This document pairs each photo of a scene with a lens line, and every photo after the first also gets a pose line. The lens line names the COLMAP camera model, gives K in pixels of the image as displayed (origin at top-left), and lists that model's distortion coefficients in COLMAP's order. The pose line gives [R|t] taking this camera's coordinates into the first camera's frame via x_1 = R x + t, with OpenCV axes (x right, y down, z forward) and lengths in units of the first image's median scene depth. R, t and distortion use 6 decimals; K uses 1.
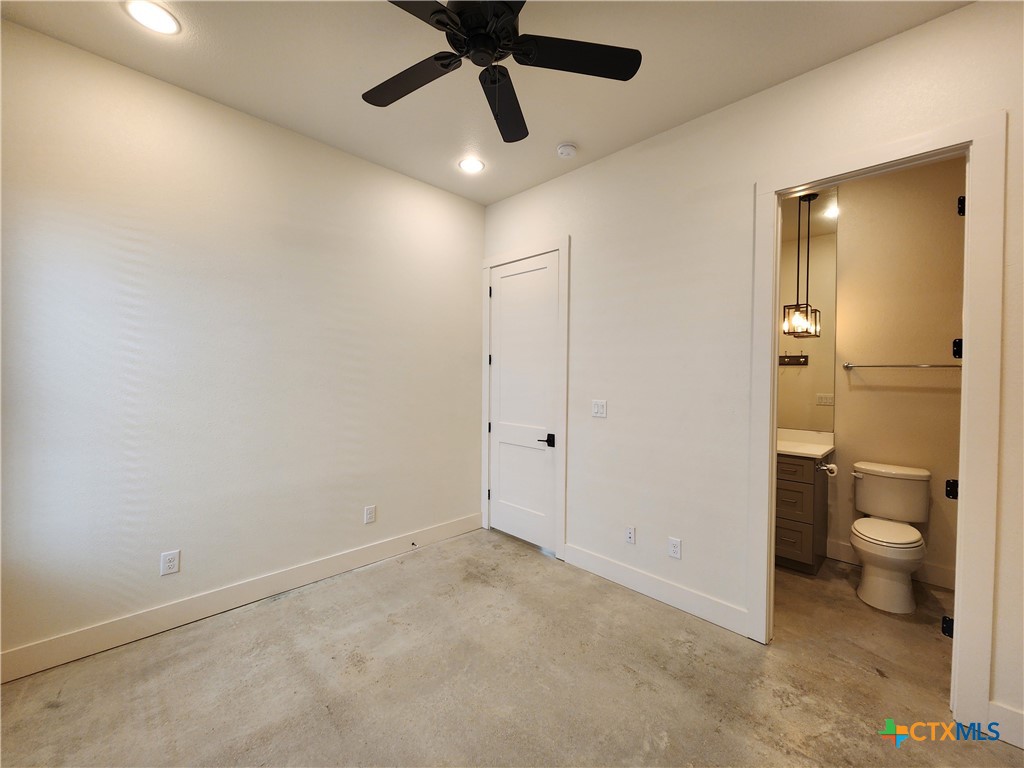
lens RADIAL K [[415.6, 0, 520.0], [0, 415.6, 379.0], [0, 0, 1]] dist [0.001320, -0.000219]
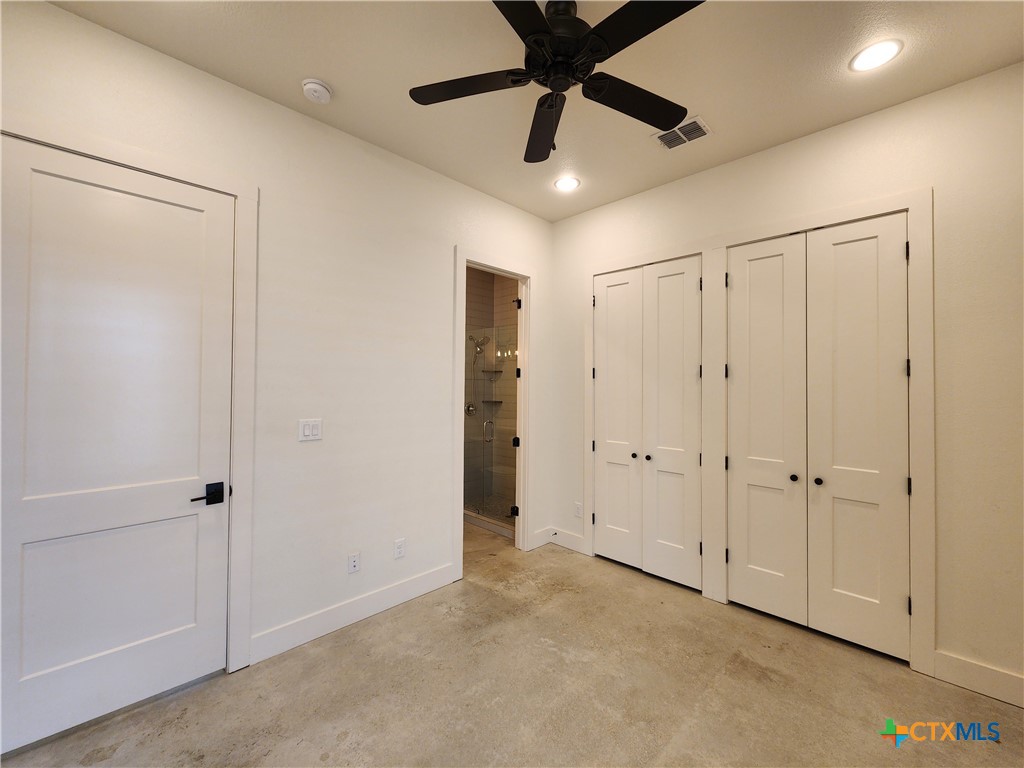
lens RADIAL K [[415.6, 0, 520.0], [0, 415.6, 379.0], [0, 0, 1]] dist [0.001320, -0.000219]
pose [[-0.007711, 0.003024, 0.999966, -0.604435], [0.000223, 0.999995, -0.003022, -0.023694], [-0.999970, 0.000200, -0.007712, 0.601273]]
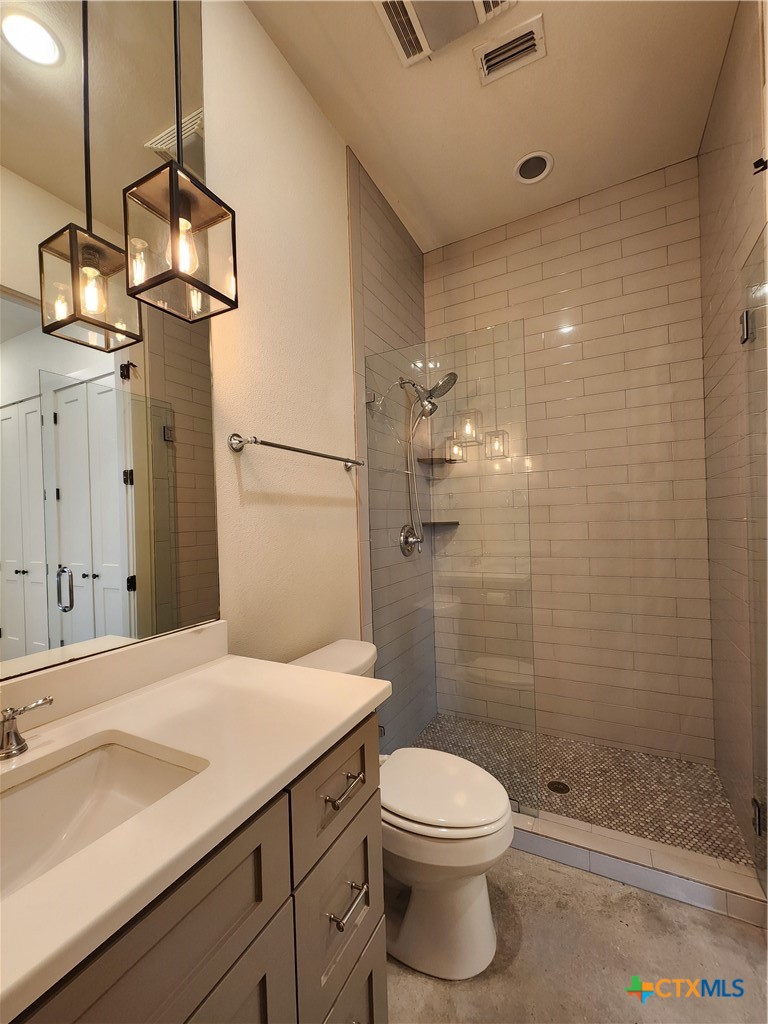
lens RADIAL K [[415.6, 0, 384.0], [0, 415.6, 512.0], [0, 0, 1]] dist [0.001320, -0.000219]
pose [[-0.292775, 0.017759, 0.956016, 0.393816], [0.041208, 0.999133, -0.005940, 0.044823], [-0.955293, 0.037656, -0.293253, 1.062679]]
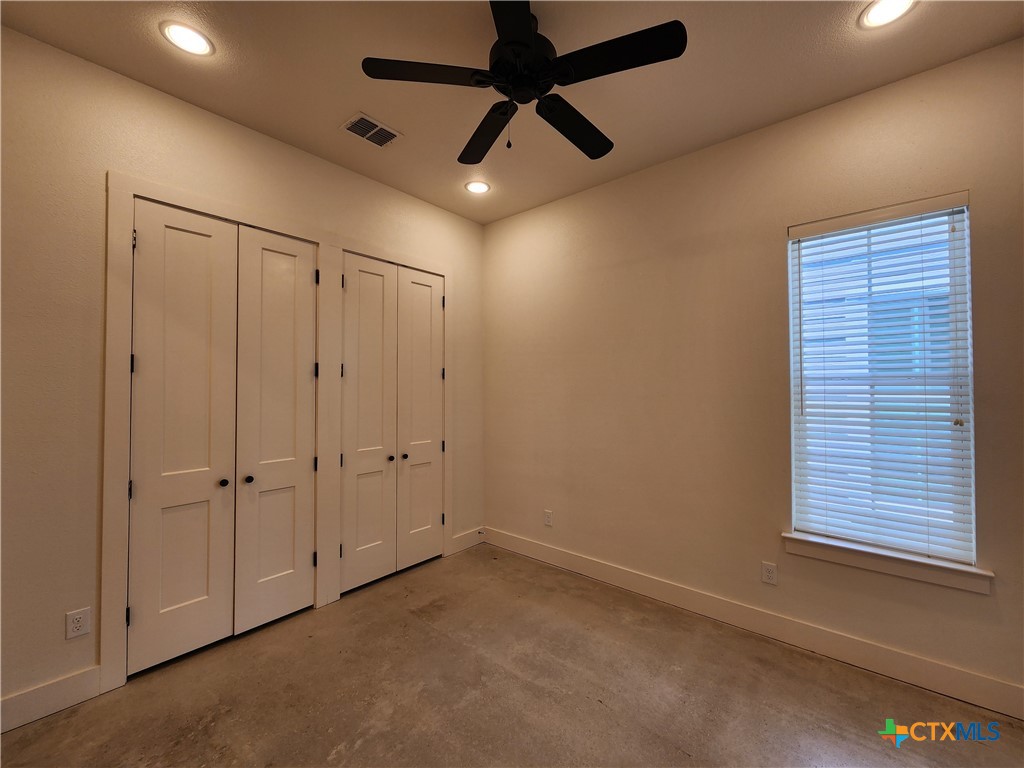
lens RADIAL K [[417.6, 0, 520.3], [0, 417.6, 378.4], [0, 0, 1]] dist [0.000005, -0.000931]
pose [[-0.996489, -0.008298, -0.083307, -0.004247], [-0.006923, 0.999835, -0.016774, -0.012317], [0.083433, -0.016138, -0.996383, 1.120539]]
